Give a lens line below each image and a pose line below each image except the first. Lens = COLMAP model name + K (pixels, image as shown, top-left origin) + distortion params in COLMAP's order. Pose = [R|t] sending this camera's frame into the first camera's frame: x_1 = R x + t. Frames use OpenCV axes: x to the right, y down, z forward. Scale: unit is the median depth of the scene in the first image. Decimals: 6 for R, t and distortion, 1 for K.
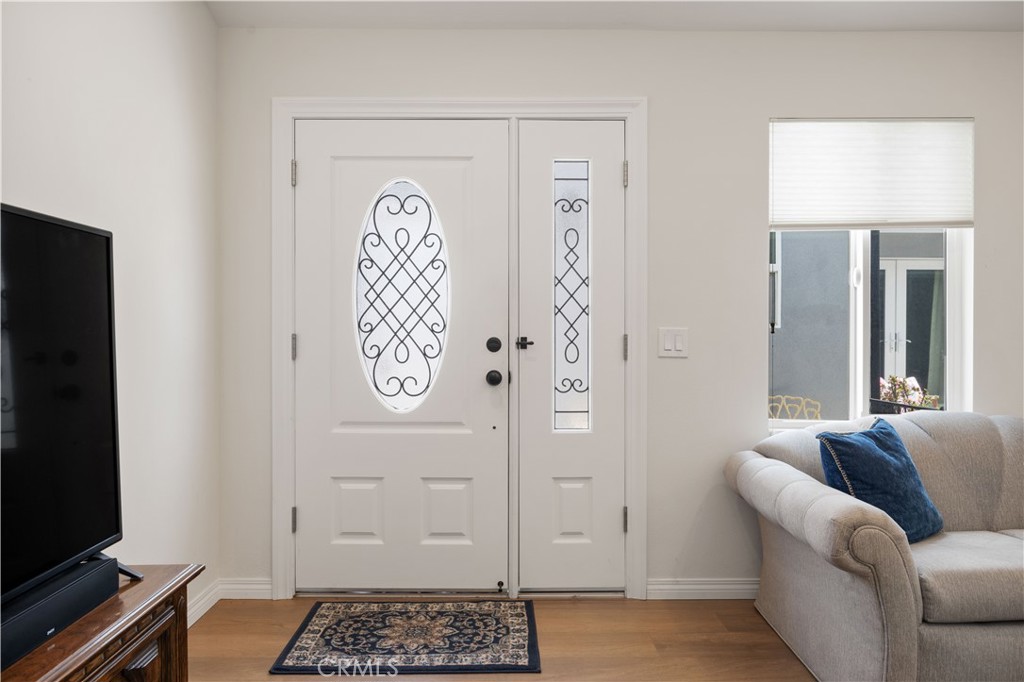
lens RADIAL K [[668.7, 0, 510.2], [0, 668.7, 341.8], [0, 0, 1]] dist [0.004797, 0.001699]
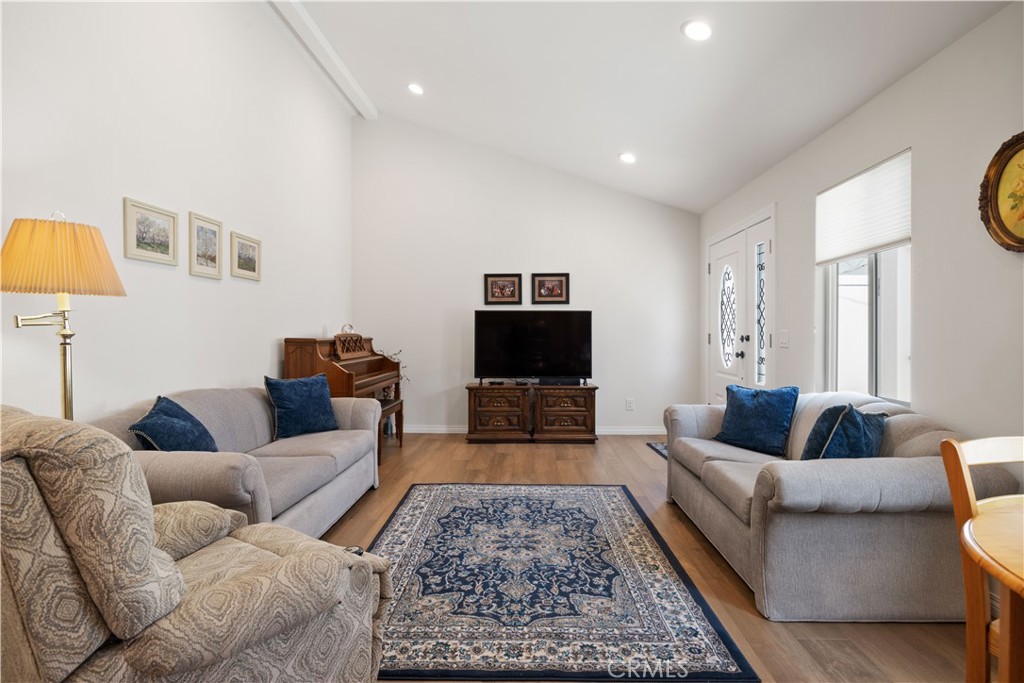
lens RADIAL K [[512.9, 0, 515.1], [0, 512.9, 336.1], [0, 0, 1]] dist [-0.003775, -0.001383]
pose [[-0.045604, 0.010399, -0.998905, 1.586432], [-0.006399, 0.999922, 0.010701, -0.017072], [0.998939, 0.006880, -0.045534, 0.369323]]
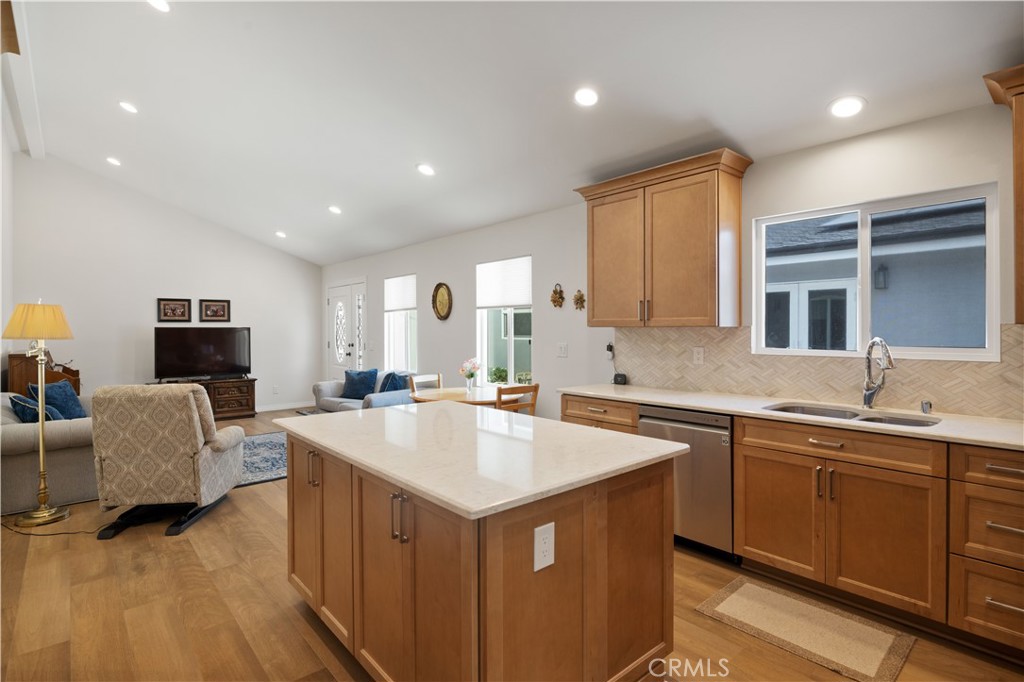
lens RADIAL K [[512.9, 0, 514.4], [0, 512.9, 333.0], [0, 0, 1]] dist [-0.003775, -0.001383]
pose [[0.656907, 0.007550, -0.753934, 2.694902], [-0.004612, 0.999971, 0.005996, -0.084608], [0.753958, -0.000462, 0.656923, -0.169097]]
